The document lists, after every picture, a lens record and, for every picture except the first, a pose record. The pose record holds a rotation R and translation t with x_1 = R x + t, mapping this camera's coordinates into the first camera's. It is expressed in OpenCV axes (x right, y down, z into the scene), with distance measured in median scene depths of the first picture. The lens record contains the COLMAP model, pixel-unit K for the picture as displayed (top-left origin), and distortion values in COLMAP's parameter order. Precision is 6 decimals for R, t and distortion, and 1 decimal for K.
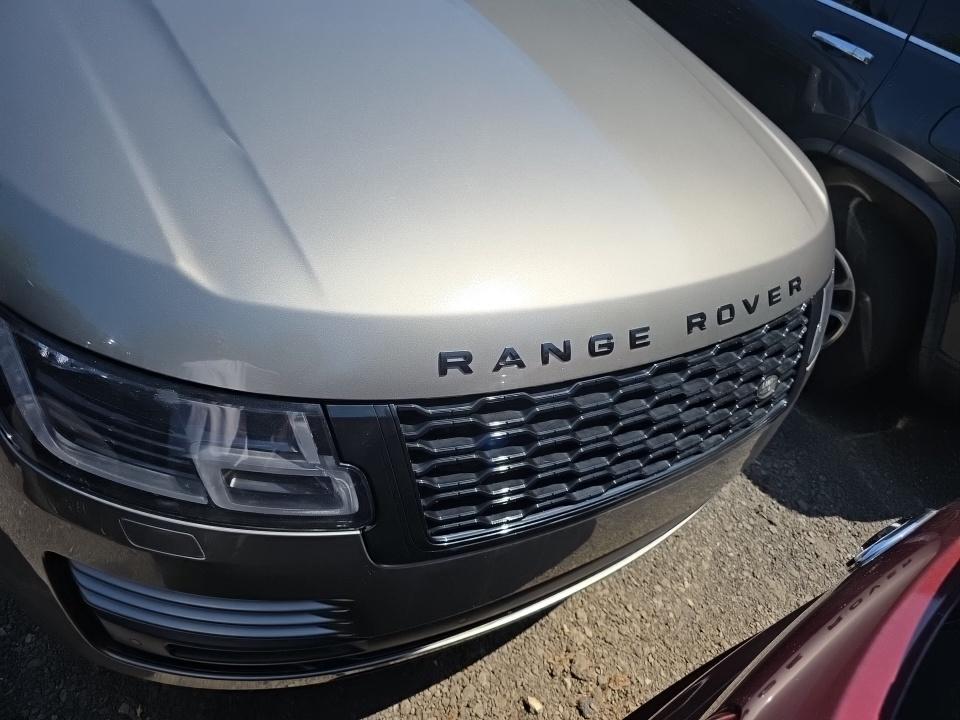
lens RADIAL K [[625.5, 0, 482.6], [0, 625.5, 364.2], [0, 0, 1]] dist [-0.008344, -0.013343]
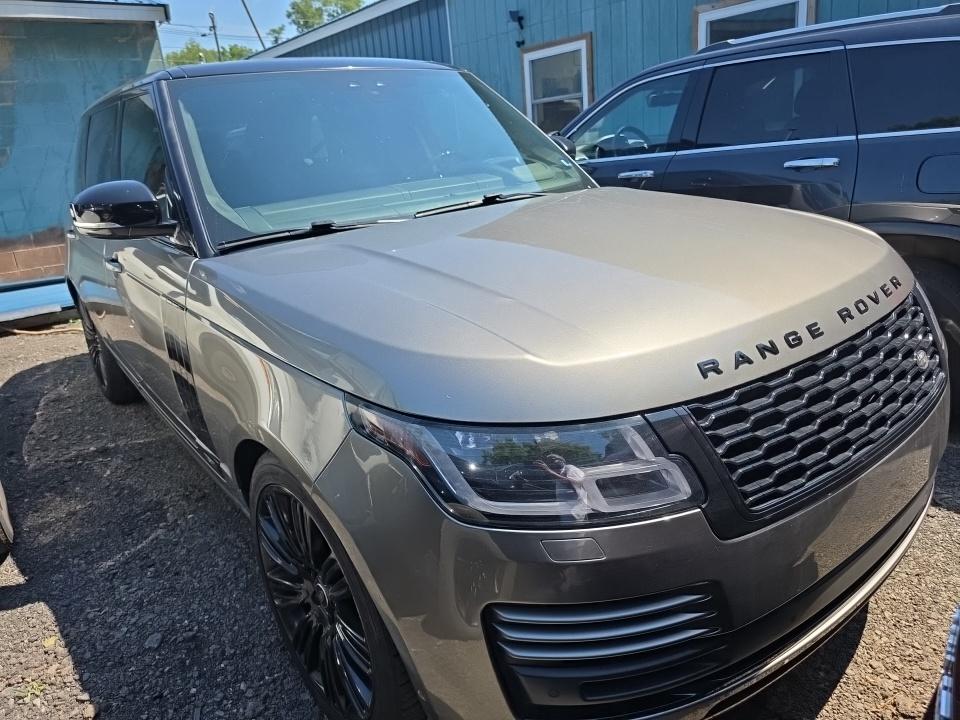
lens RADIAL K [[625.5, 0, 476.3], [0, 625.5, 357.0], [0, 0, 1]] dist [-0.008344, -0.013343]
pose [[0.935196, -0.353391, -0.022865, -0.374361], [0.313570, 0.856362, -0.410267, 0.293909], [0.164565, 0.376510, 0.911679, -0.281977]]
